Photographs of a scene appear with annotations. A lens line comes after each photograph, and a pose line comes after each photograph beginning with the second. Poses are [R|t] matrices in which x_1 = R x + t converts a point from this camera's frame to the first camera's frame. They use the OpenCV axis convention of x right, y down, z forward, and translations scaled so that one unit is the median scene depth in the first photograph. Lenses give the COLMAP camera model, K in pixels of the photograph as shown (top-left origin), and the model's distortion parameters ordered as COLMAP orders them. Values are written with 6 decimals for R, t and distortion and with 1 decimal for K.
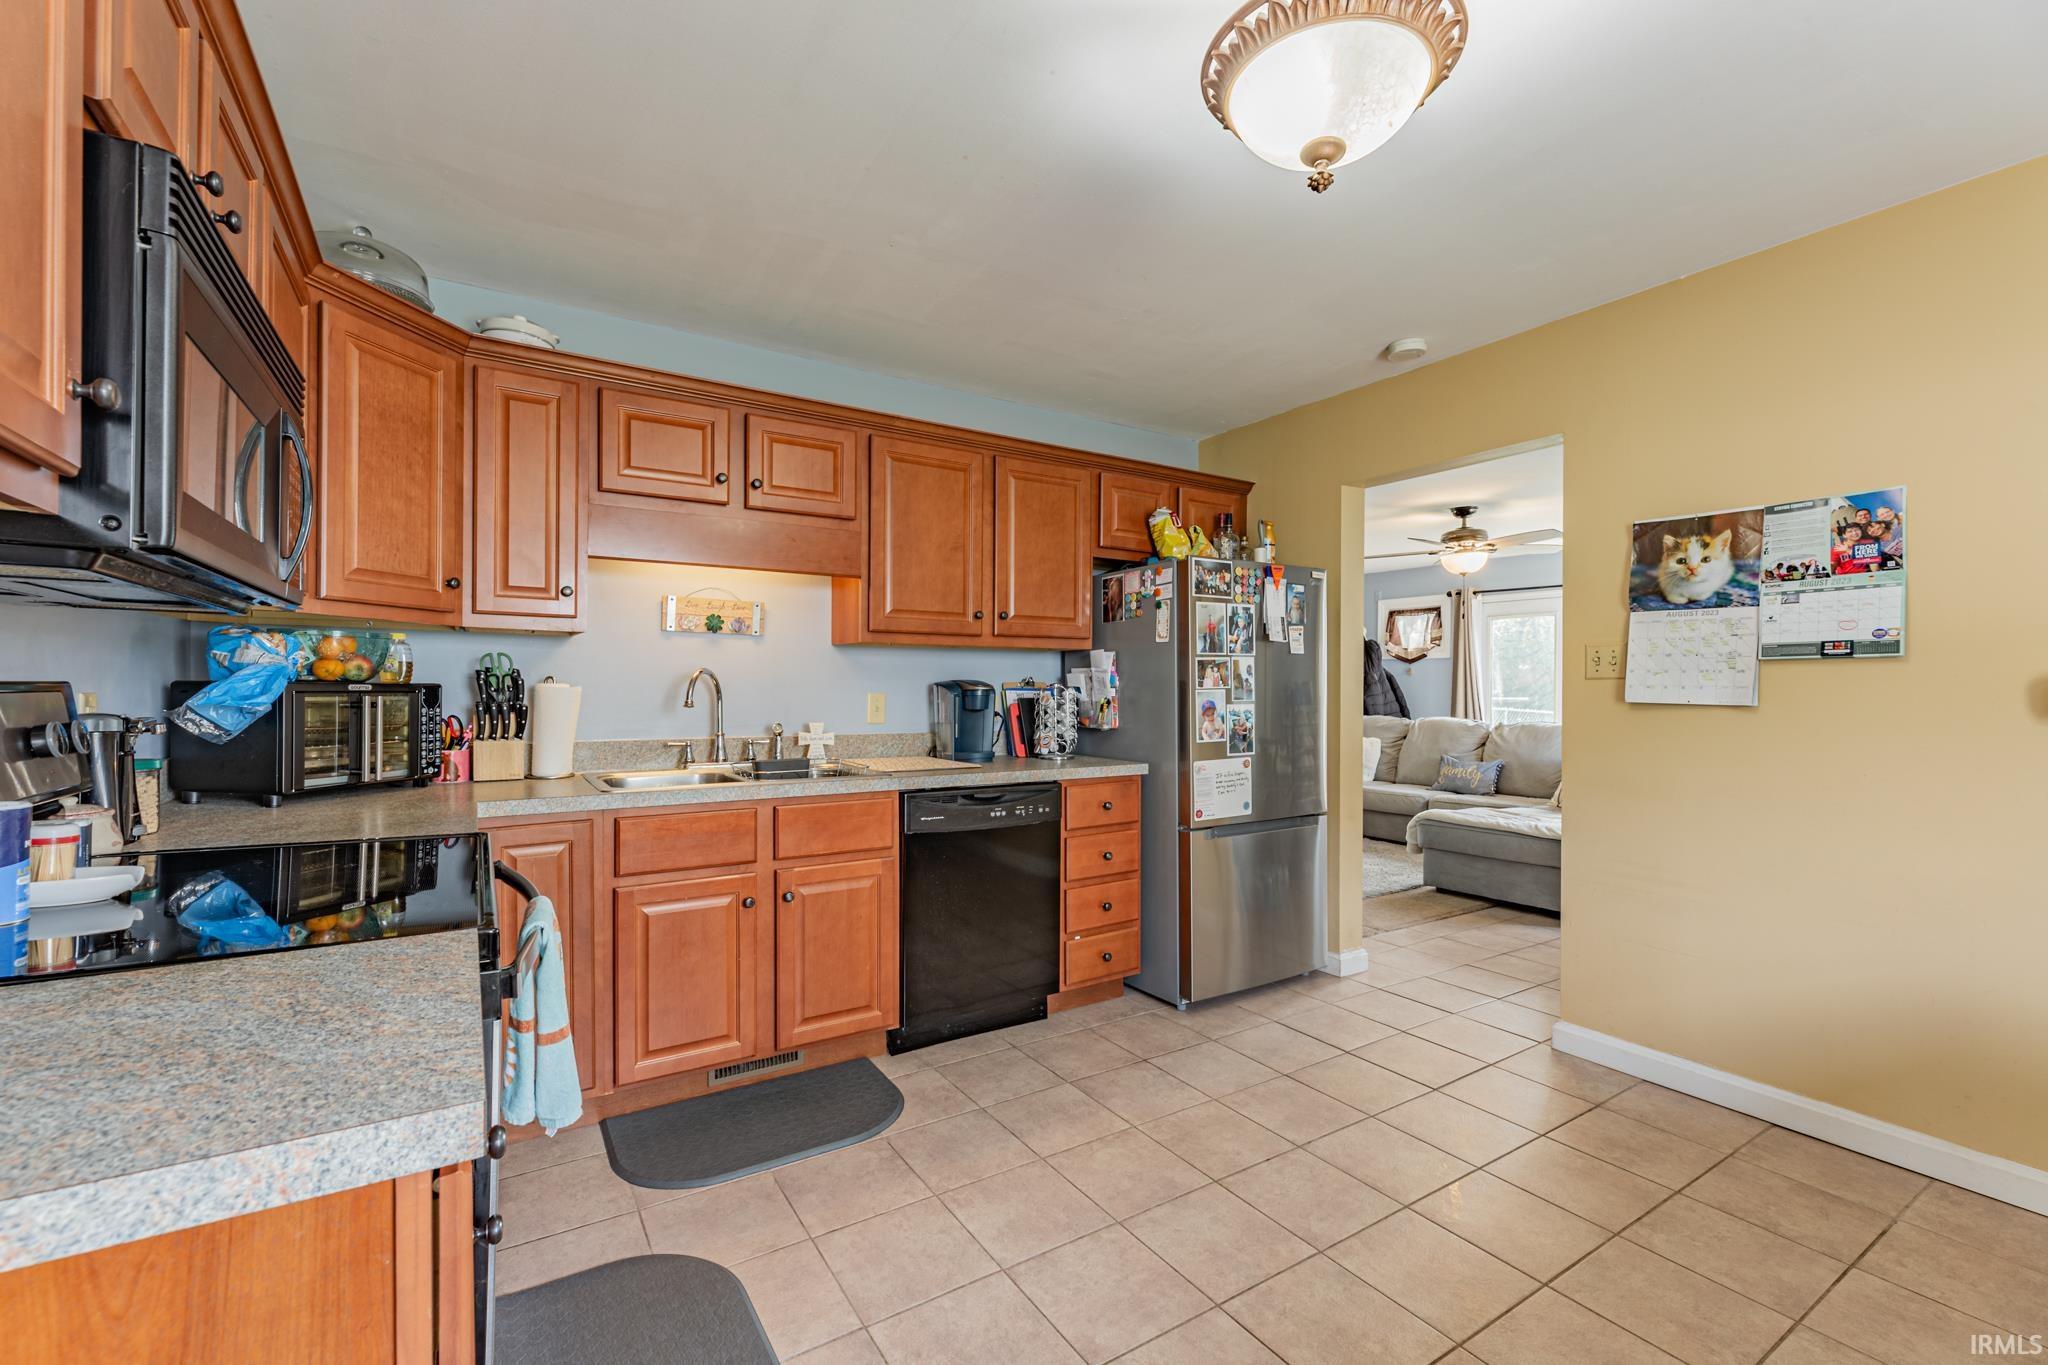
lens RADIAL K [[836.4, 0, 958.5], [0, 836.4, 678.9], [0, 0, 1]] dist [-0.001143, 0.002204]
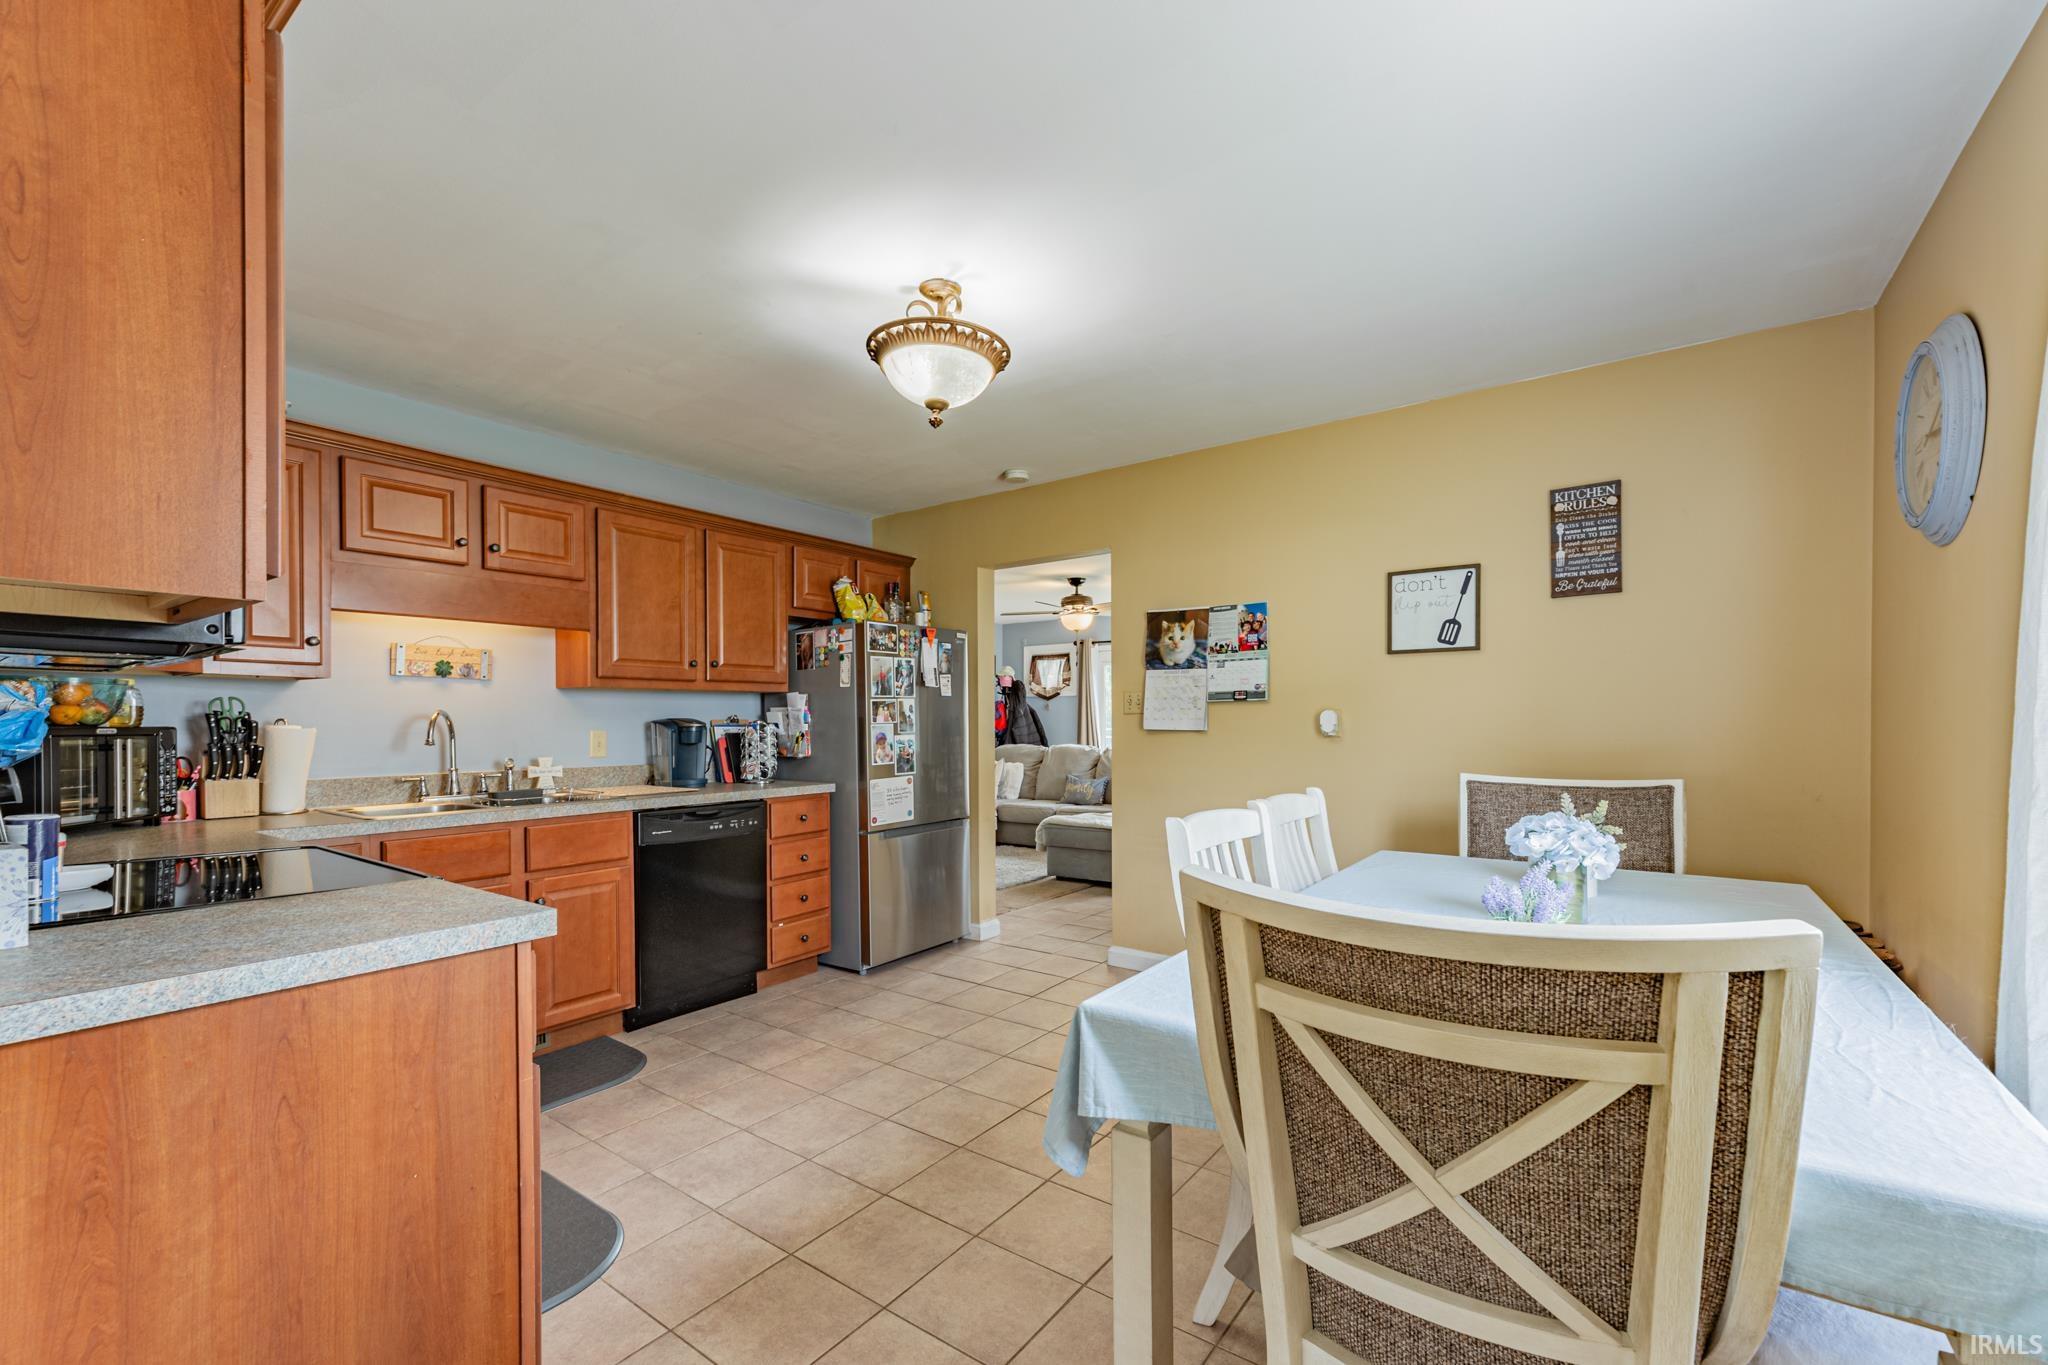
lens RADIAL K [[836.4, 0, 968.5], [0, 836.4, 737.3], [0, 0, 1]] dist [-0.001143, 0.002204]
pose [[0.926219, -0.017271, 0.376591, -0.070911], [0.006767, 0.999551, 0.029196, -0.004025], [-0.376926, -0.024494, 0.925920, -0.281849]]
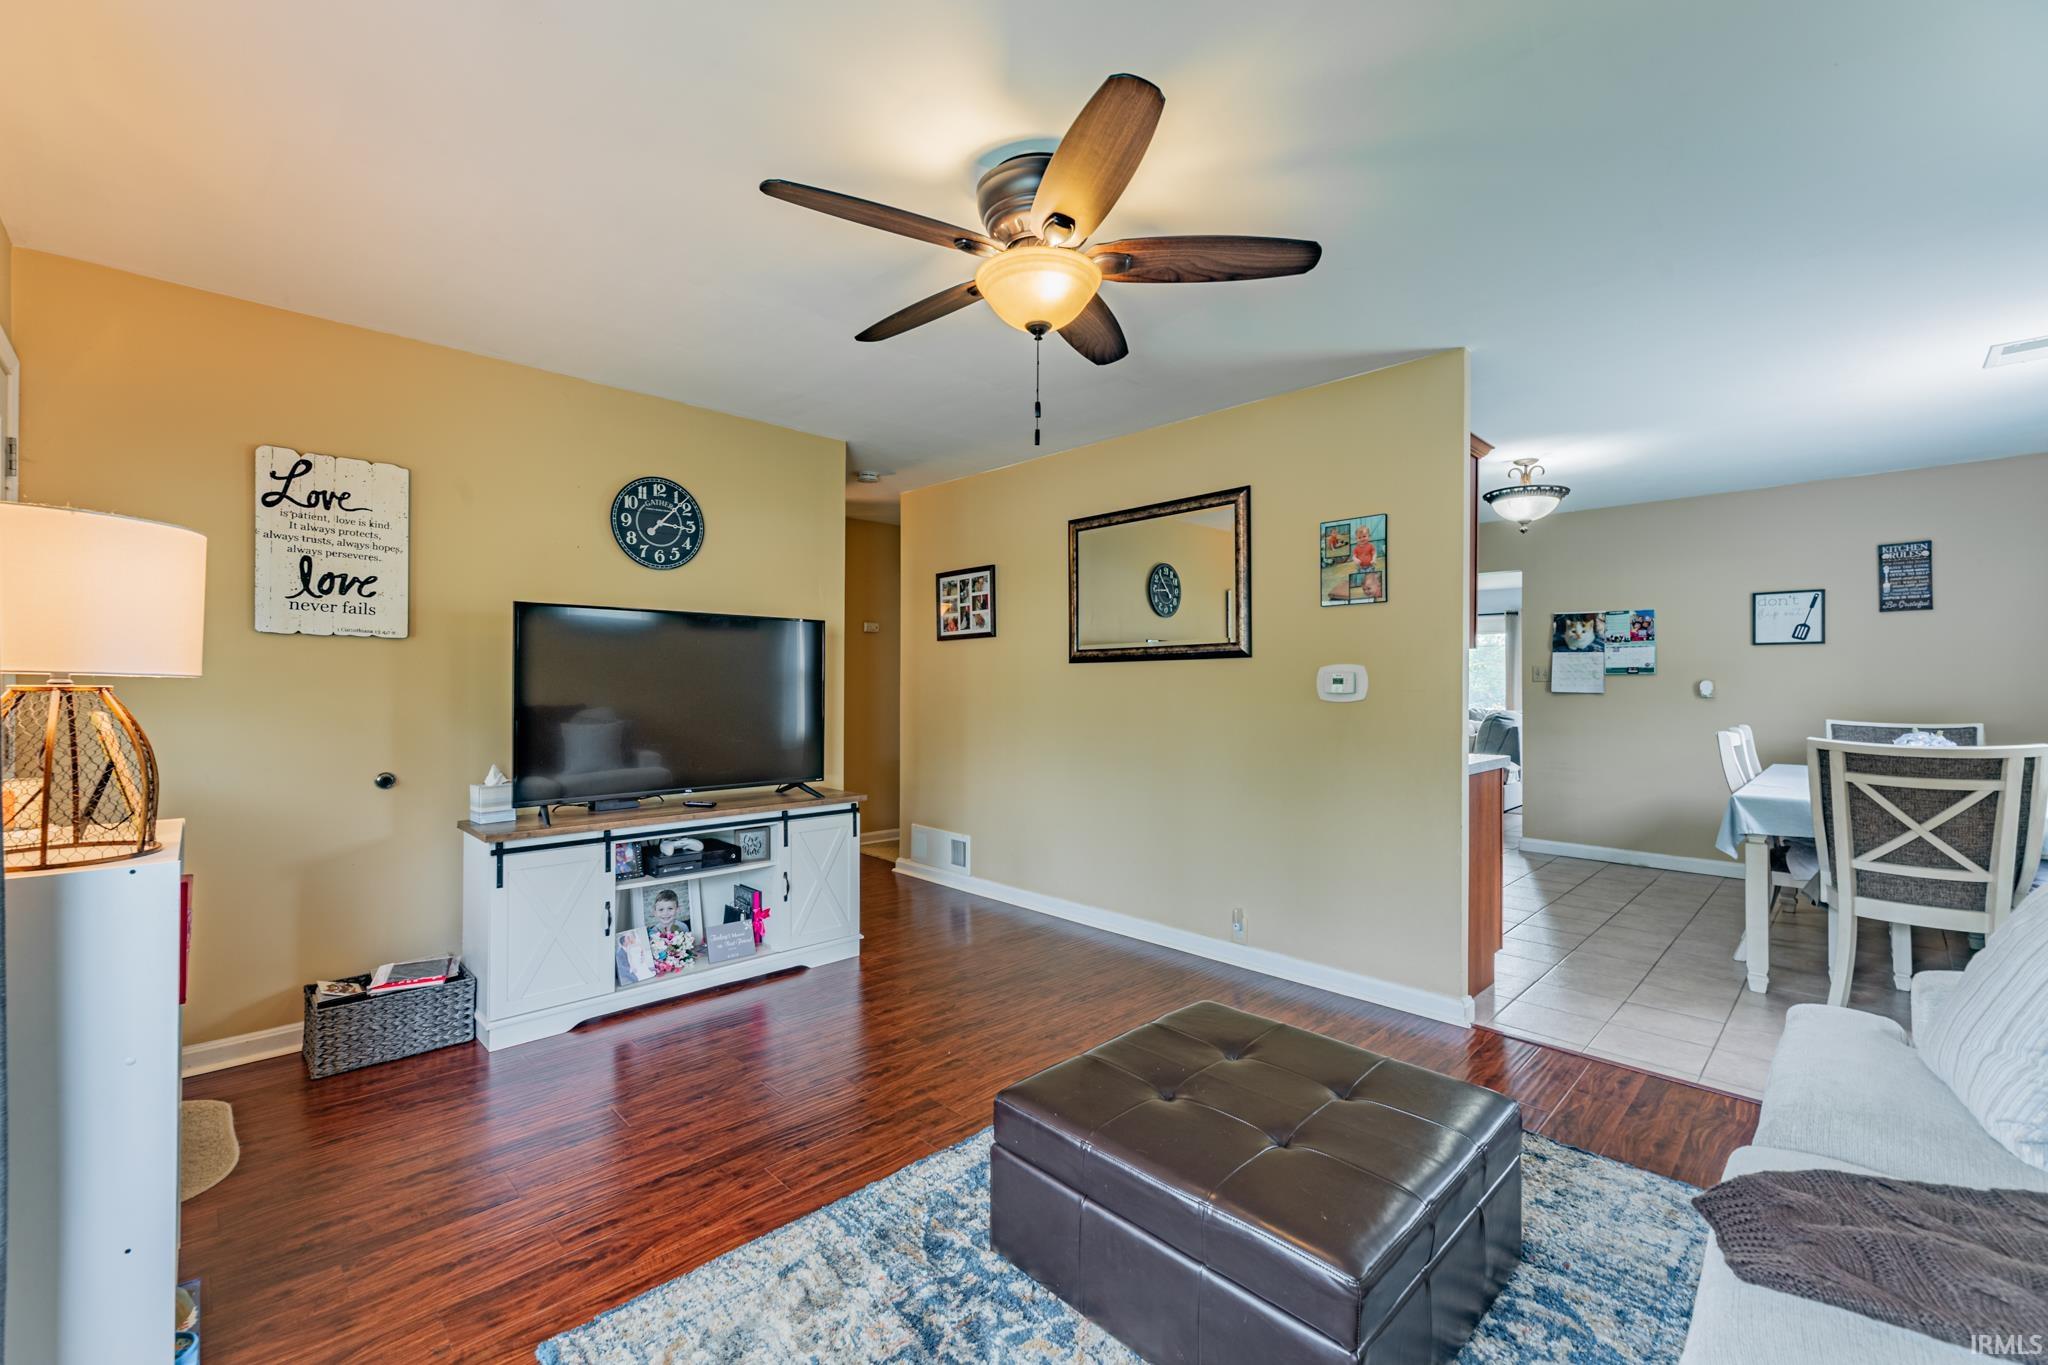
lens RADIAL K [[836.4, 0, 974.1], [0, 836.4, 678.6], [0, 0, 1]] dist [-0.001143, 0.002204]
pose [[0.971491, -0.002296, 0.237065, -1.222615], [0.000930, 0.999982, 0.005872, -0.022121], [-0.237075, -0.005484, 0.971476, -0.813644]]
